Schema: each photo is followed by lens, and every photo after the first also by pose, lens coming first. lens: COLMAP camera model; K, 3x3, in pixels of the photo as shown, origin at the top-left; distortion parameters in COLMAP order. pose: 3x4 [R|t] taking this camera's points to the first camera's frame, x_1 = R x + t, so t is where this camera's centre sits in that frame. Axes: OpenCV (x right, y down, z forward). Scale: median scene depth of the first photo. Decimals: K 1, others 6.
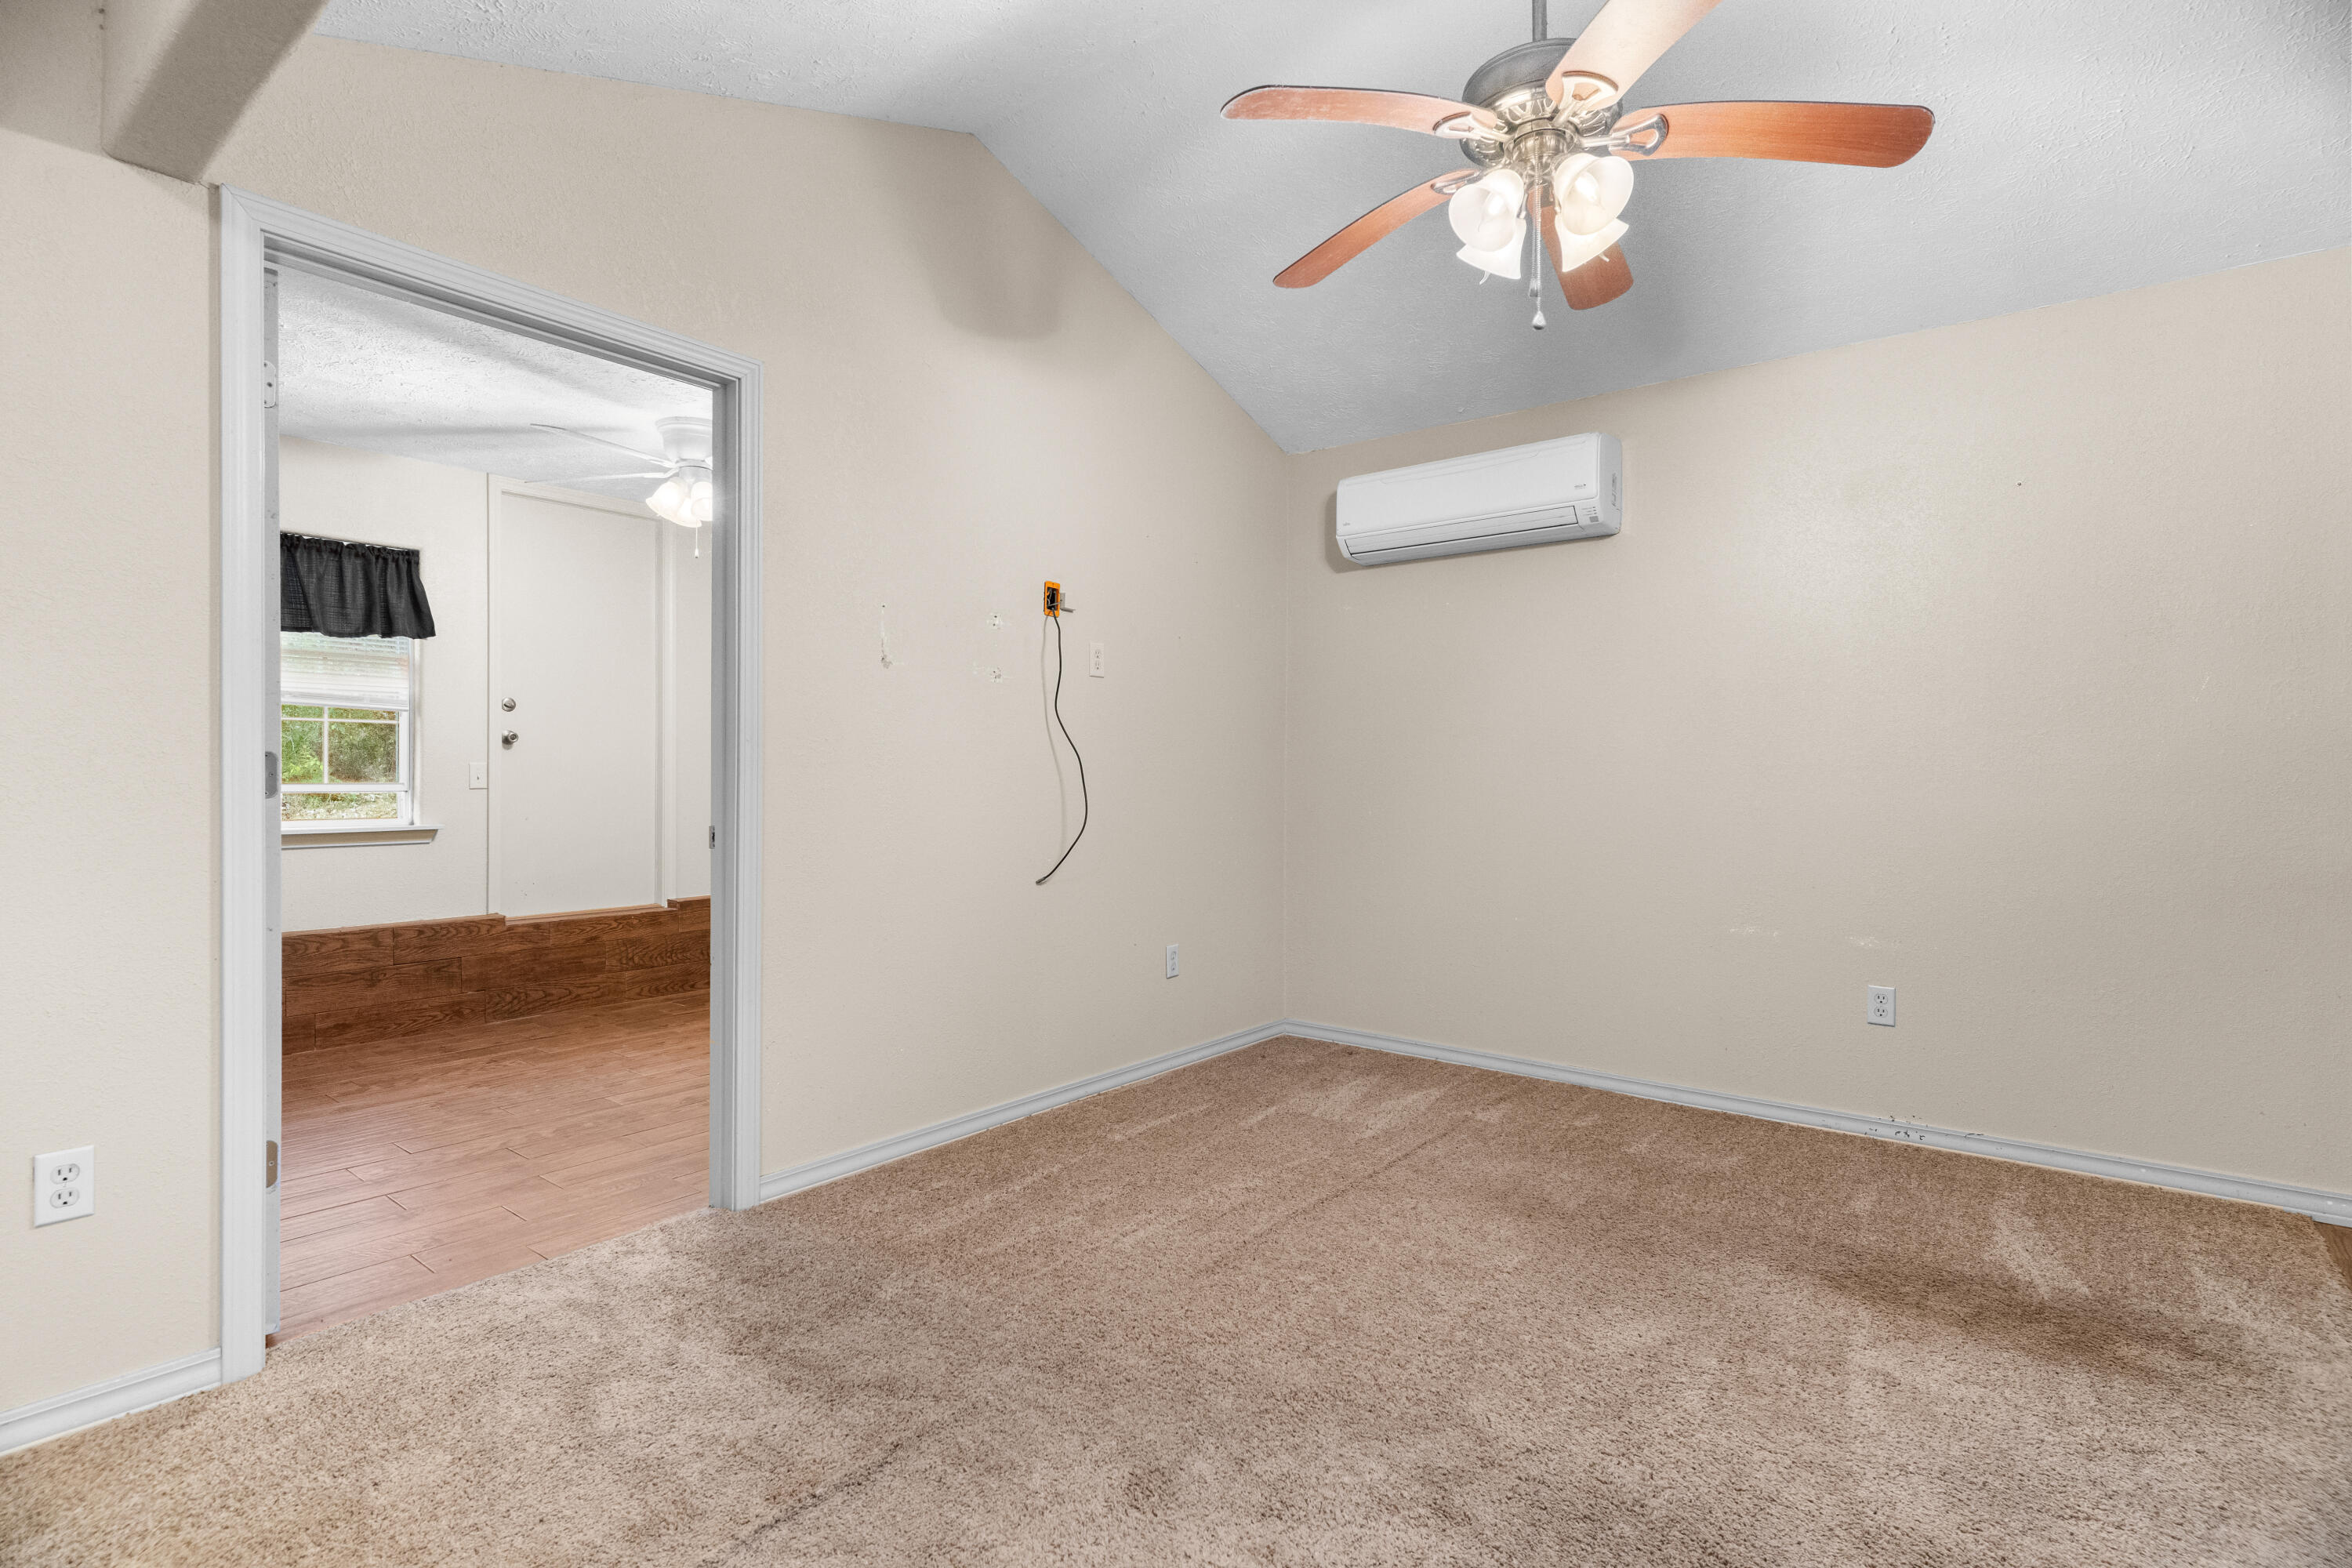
lens RADIAL K [[1132.0, 0, 1170.1], [0, 1132.0, 795.5], [0, 0, 1]] dist [0.002126, 0.001958]
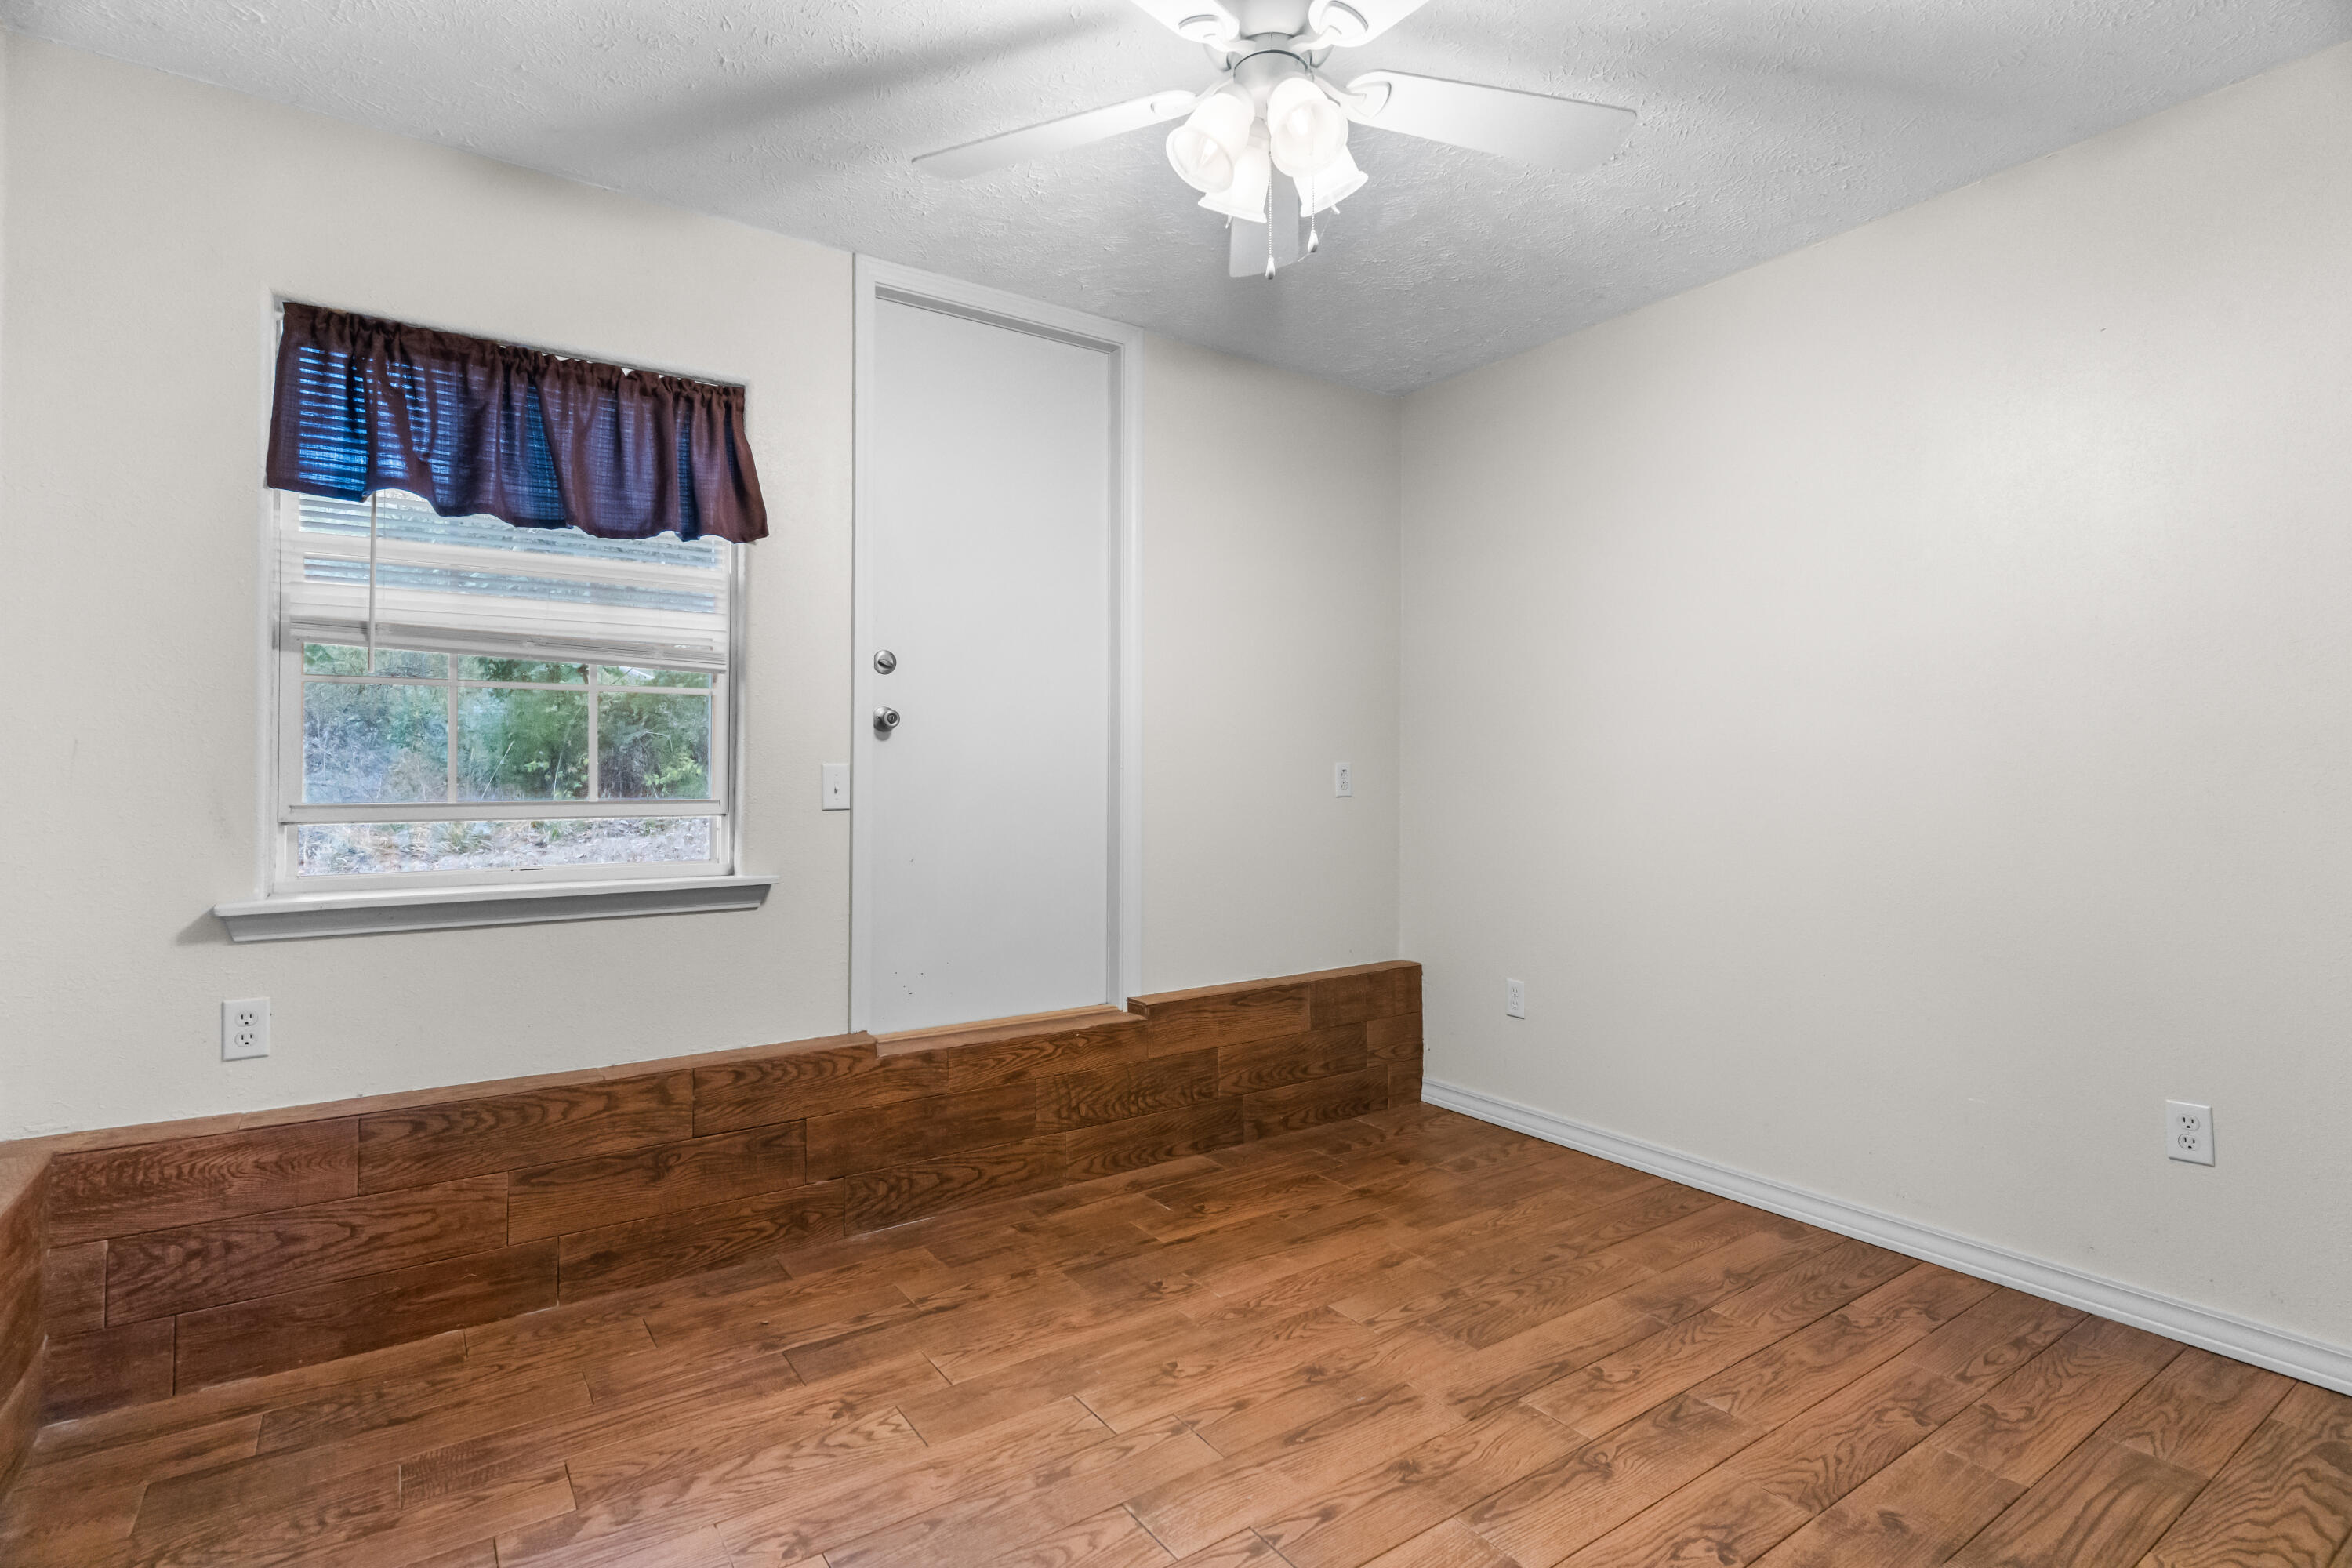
lens RADIAL K [[1132.0, 0, 1177.1], [0, 1132.0, 776.6], [0, 0, 1]] dist [0.002126, 0.001958]
pose [[0.962488, -0.003165, -0.271305, -0.306440], [-0.001324, 0.999865, -0.016362, -0.014164], [0.271321, 0.016107, 0.962354, 0.524249]]
